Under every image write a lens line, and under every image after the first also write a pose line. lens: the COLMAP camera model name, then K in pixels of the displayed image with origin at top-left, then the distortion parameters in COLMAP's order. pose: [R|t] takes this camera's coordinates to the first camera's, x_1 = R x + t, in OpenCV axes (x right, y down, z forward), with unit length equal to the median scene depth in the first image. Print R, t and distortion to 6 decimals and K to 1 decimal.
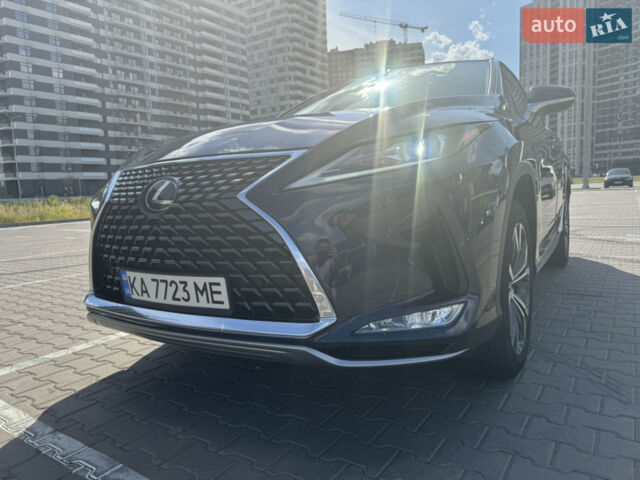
lens RADIAL K [[446.7, 0, 312.8], [0, 446.7, 240.3], [0, 0, 1]] dist [0.026975, -0.034309]
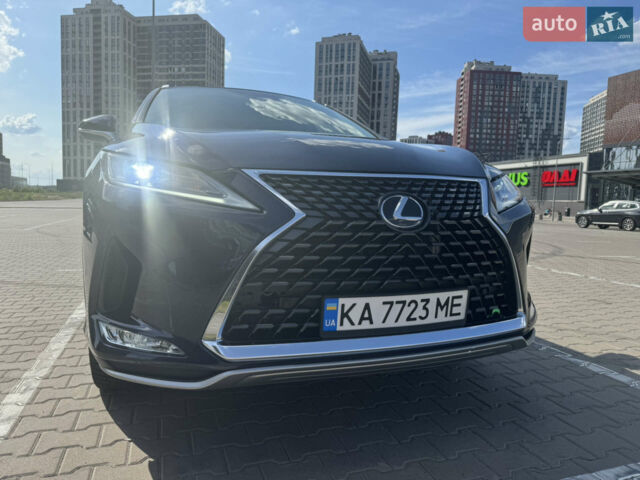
lens RADIAL K [[446.7, 0, 312.8], [0, 446.7, 240.3], [0, 0, 1]] dist [0.026975, -0.034309]
pose [[0.607628, 0.005450, 0.794203, -1.212712], [0.033990, 0.998882, -0.032860, -0.014703], [-0.793494, 0.046962, 0.606763, 0.578893]]
